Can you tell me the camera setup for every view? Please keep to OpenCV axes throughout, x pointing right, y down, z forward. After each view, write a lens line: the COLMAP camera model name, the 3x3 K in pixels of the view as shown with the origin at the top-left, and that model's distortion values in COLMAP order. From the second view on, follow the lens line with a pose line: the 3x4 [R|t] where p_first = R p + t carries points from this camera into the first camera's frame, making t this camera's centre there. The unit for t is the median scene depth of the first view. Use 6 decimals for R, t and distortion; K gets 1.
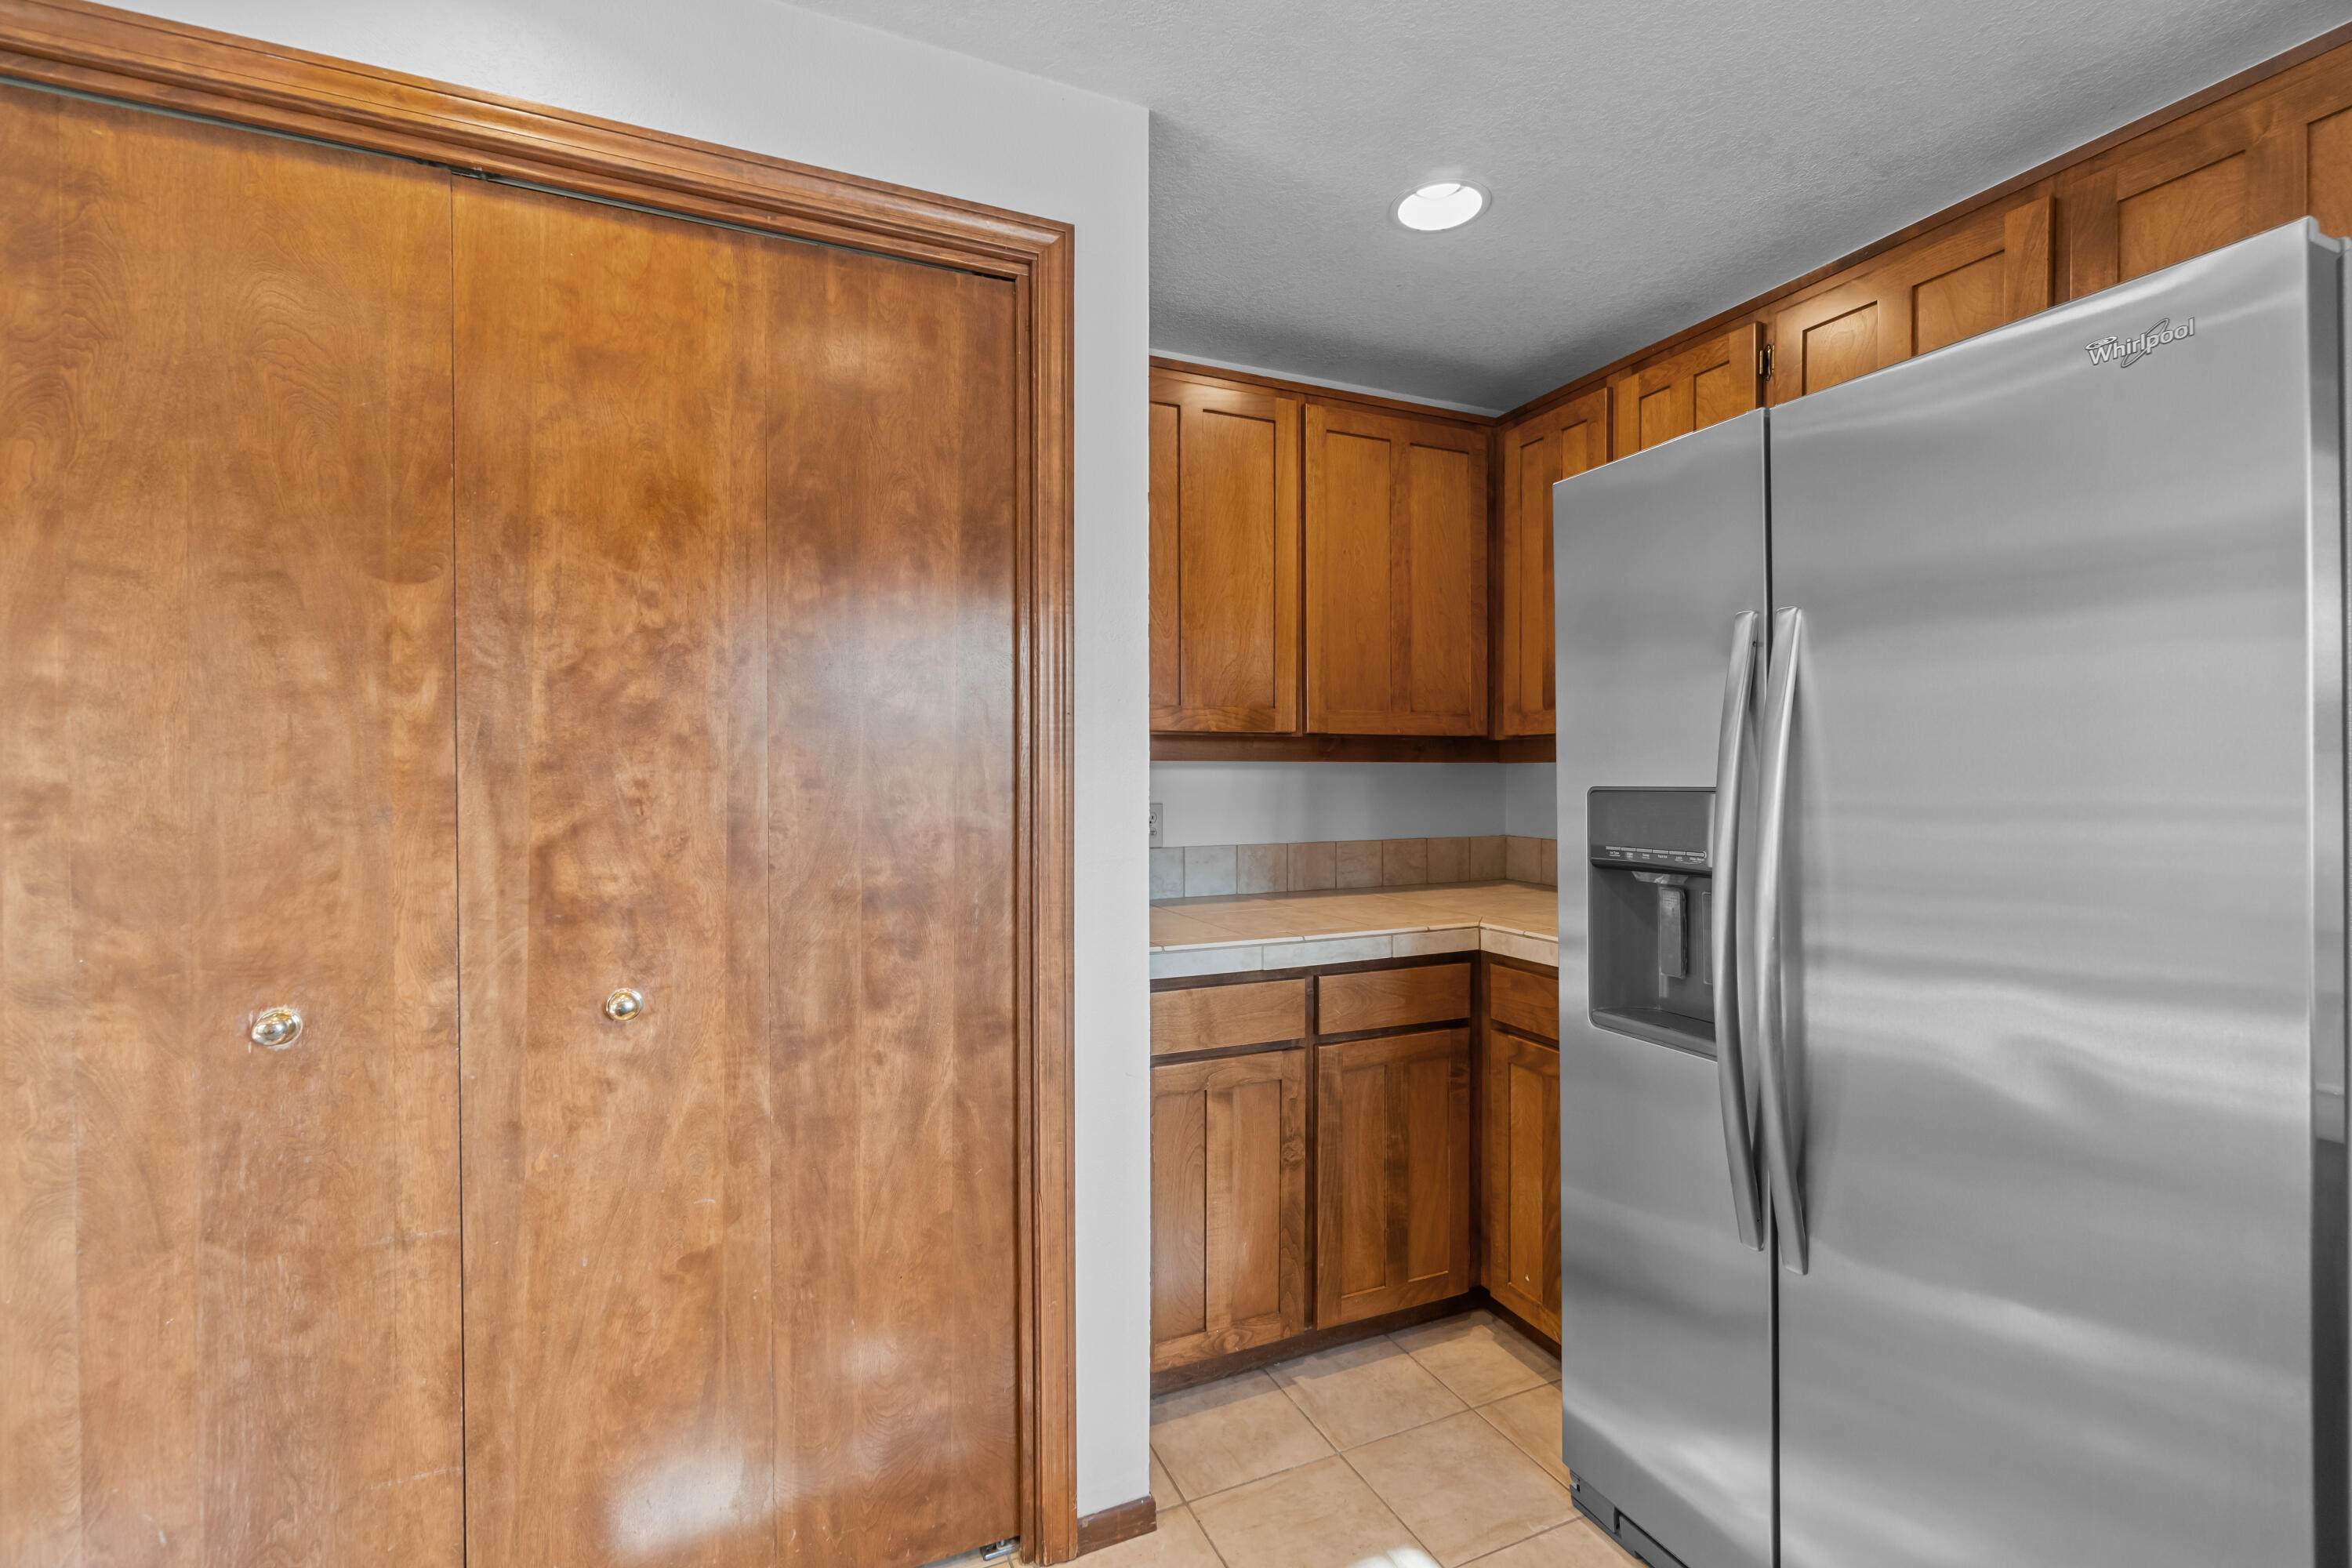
lens RADIAL K [[1040.1, 0, 1180.4], [0, 1040.1, 776.7], [0, 0, 1]] dist [-0.007769, 0.000529]
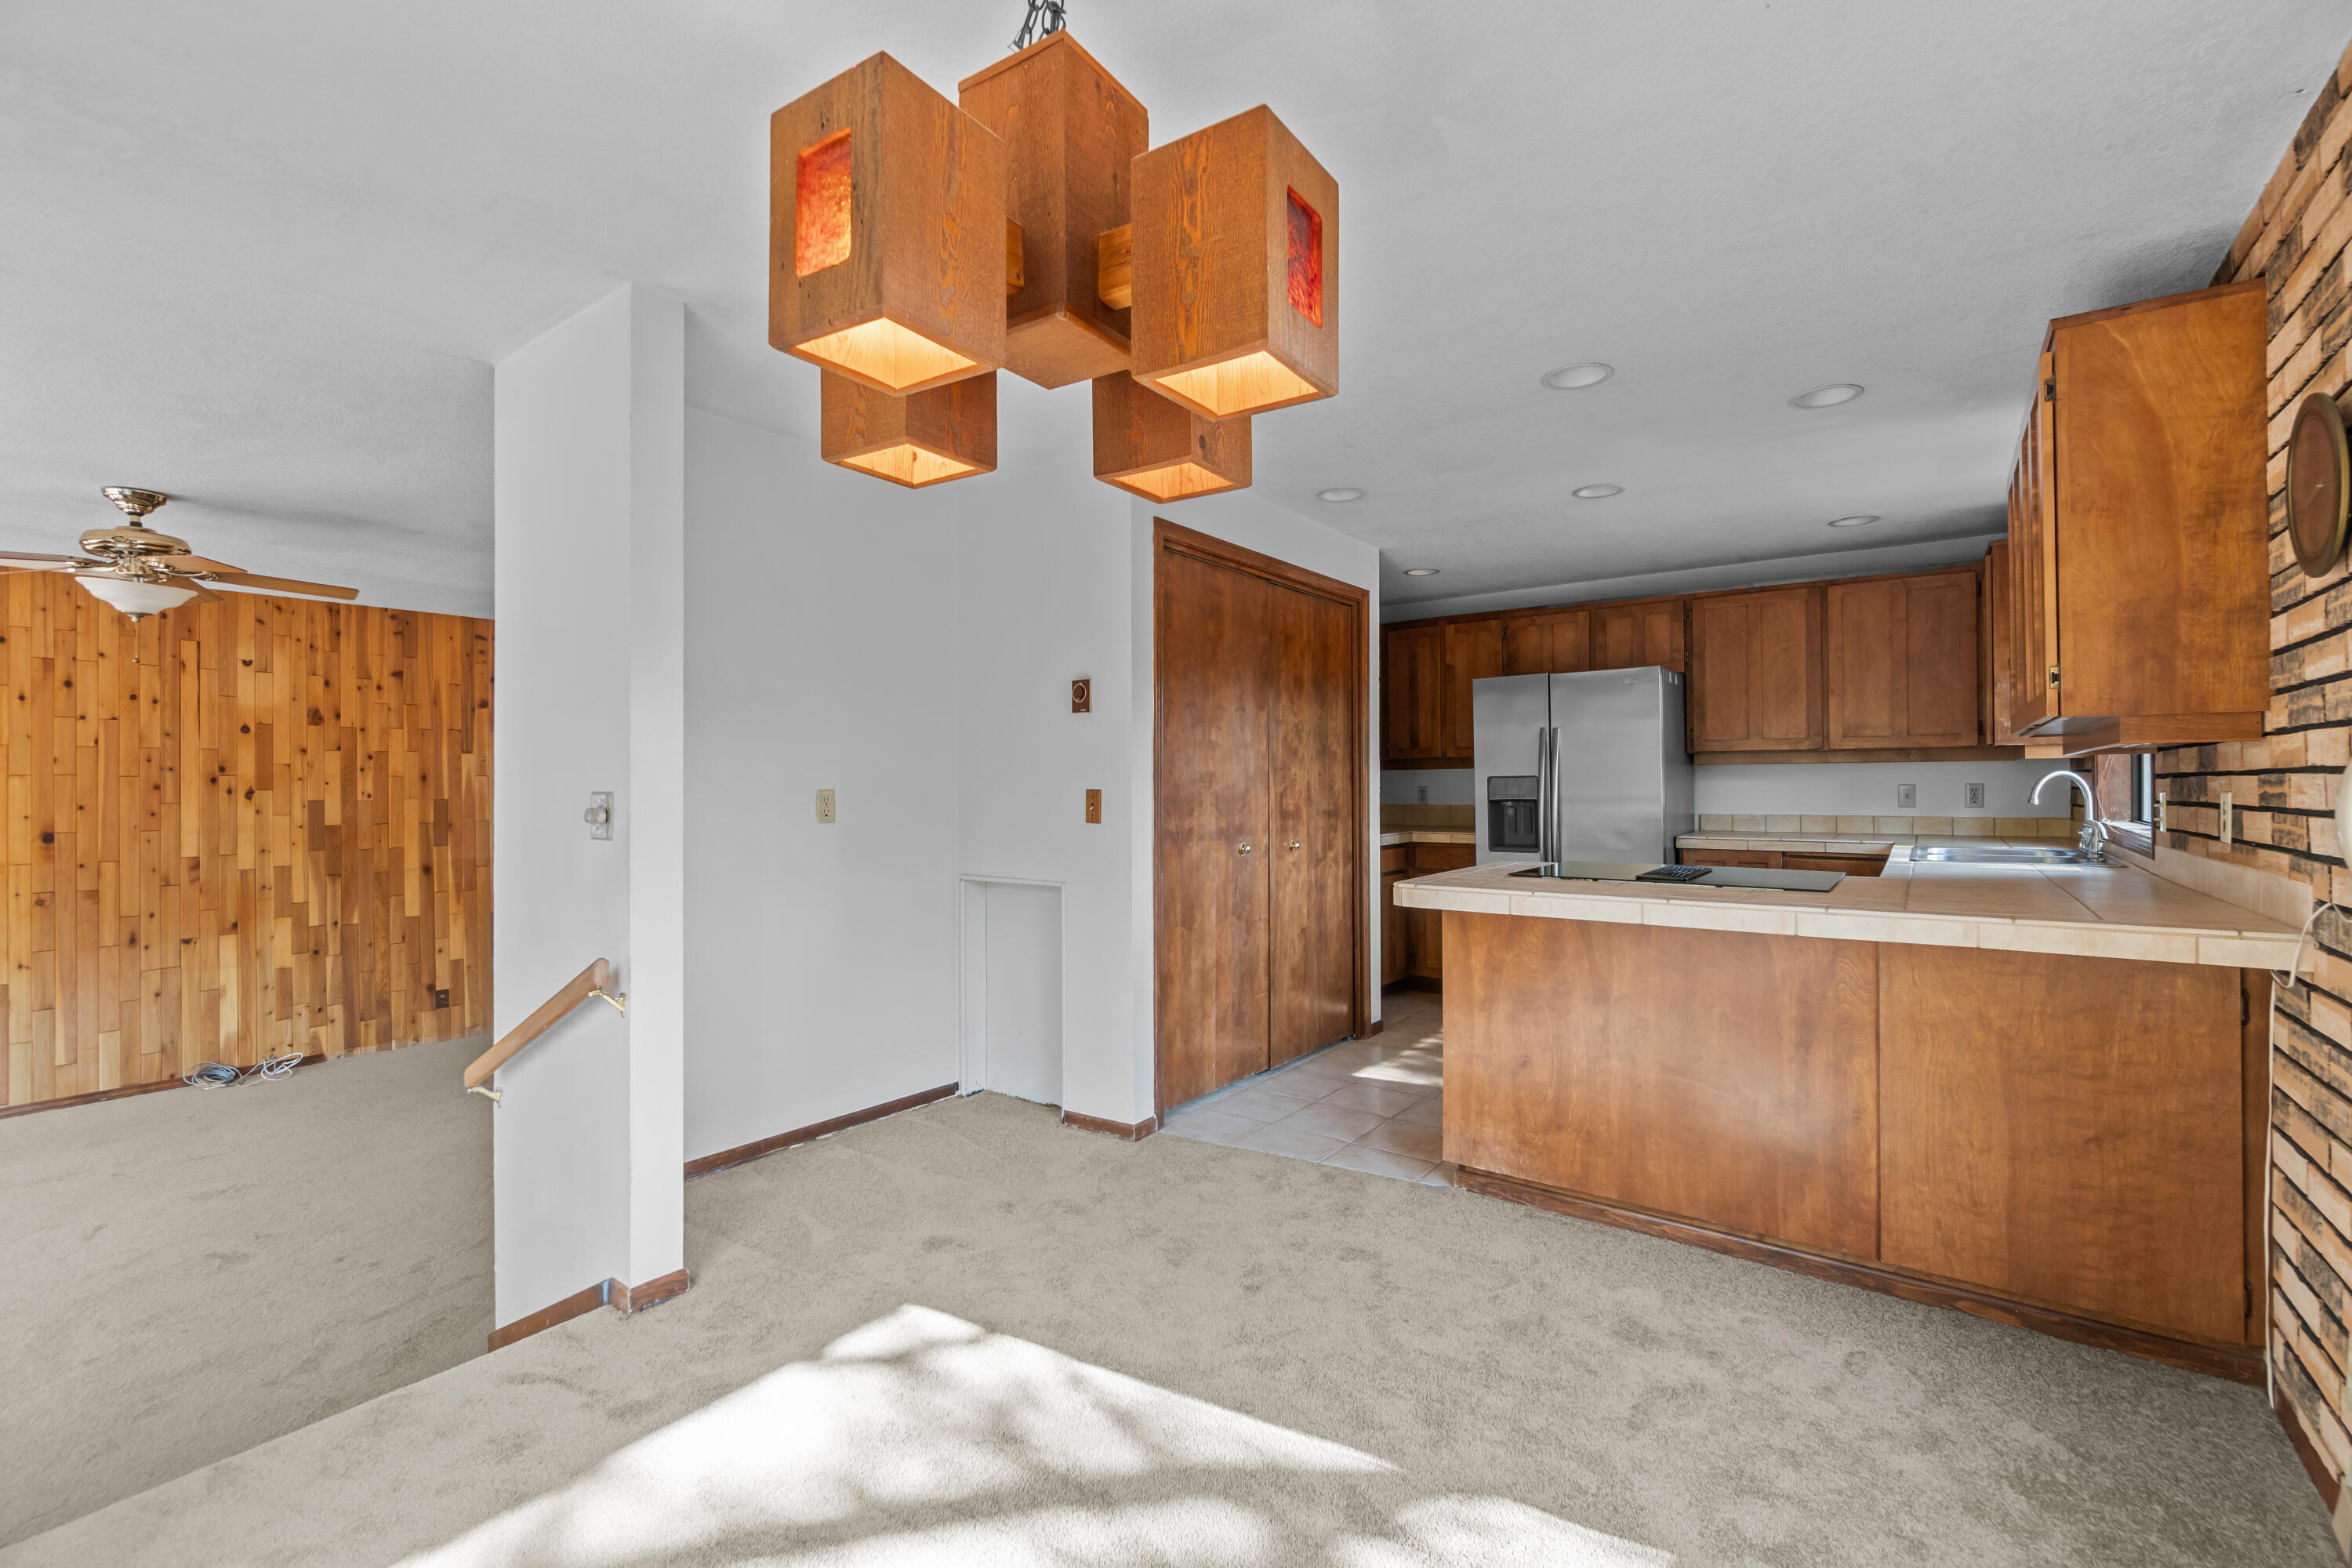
lens RADIAL K [[1040.1, 0, 1183.6], [0, 1040.1, 779.7], [0, 0, 1]] dist [-0.007769, 0.000529]
pose [[0.862289, -0.002299, 0.506412, -2.462998], [0.008398, 0.999917, -0.009760, 0.053300], [-0.506348, 0.012669, 0.862236, -1.559932]]
